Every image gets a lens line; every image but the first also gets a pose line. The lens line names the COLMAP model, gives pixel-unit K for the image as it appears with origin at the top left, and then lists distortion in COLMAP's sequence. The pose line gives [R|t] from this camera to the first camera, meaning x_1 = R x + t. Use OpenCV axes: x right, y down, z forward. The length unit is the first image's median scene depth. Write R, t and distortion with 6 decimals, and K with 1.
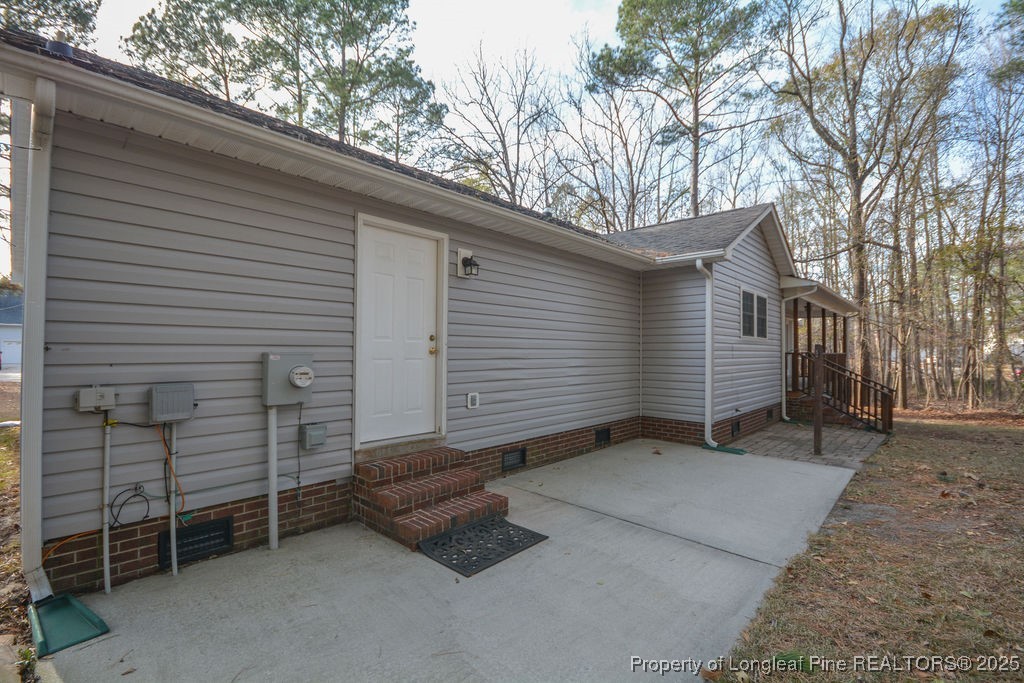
lens RADIAL K [[451.2, 0, 512.7], [0, 451.2, 344.4], [0, 0, 1]] dist [0.011158, -0.012659]
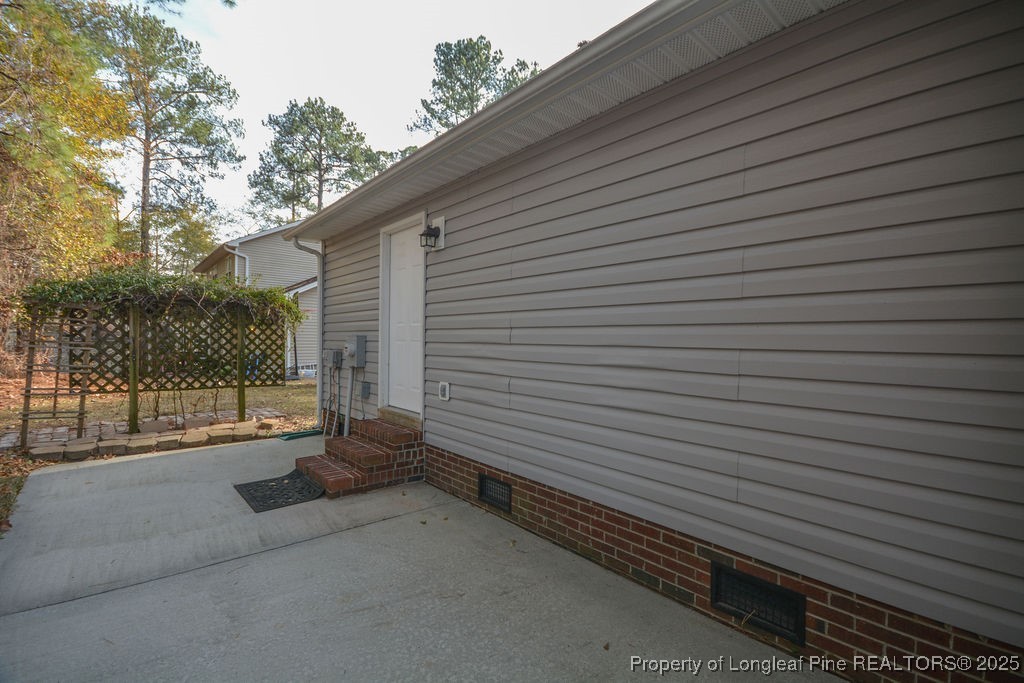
lens RADIAL K [[451.2, 0, 512.7], [0, 451.2, 344.4], [0, 0, 1]] dist [0.011158, -0.012659]
pose [[-0.104548, 0.004251, -0.994511, 0.757412], [0.004688, 0.999982, 0.003782, 0.034437], [0.994509, -0.004267, -0.104566, 1.237348]]
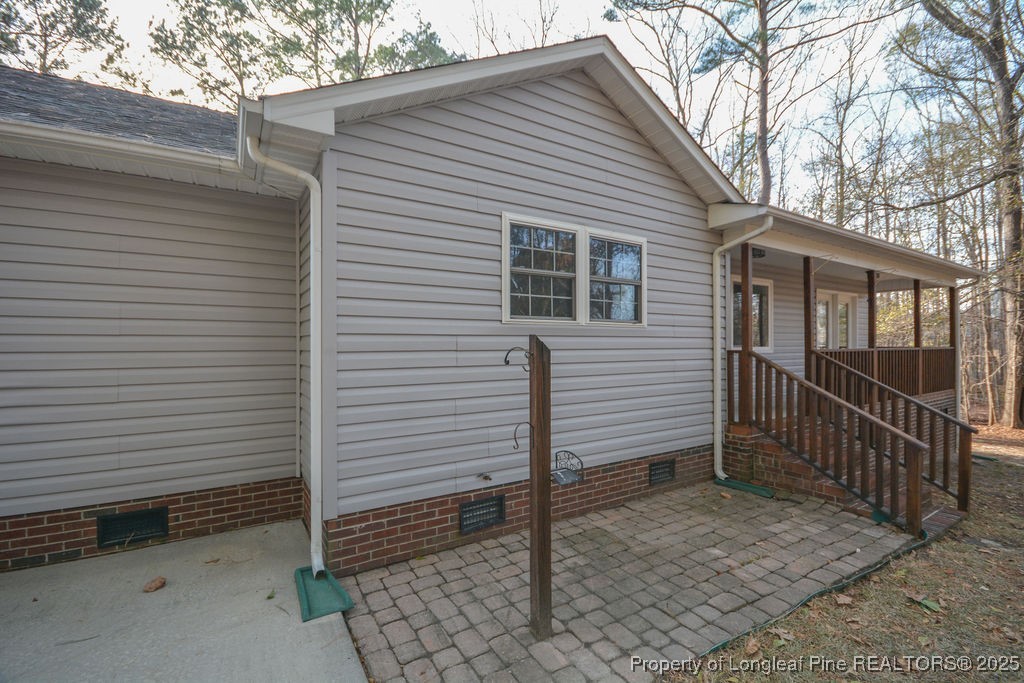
lens RADIAL K [[451.2, 0, 512.7], [0, 451.2, 344.4], [0, 0, 1]] dist [0.011158, -0.012659]
pose [[0.967619, -0.009253, -0.252247, 1.045216], [0.012733, 0.999845, 0.012170, 0.004018], [0.252095, -0.014988, 0.967586, 0.896677]]
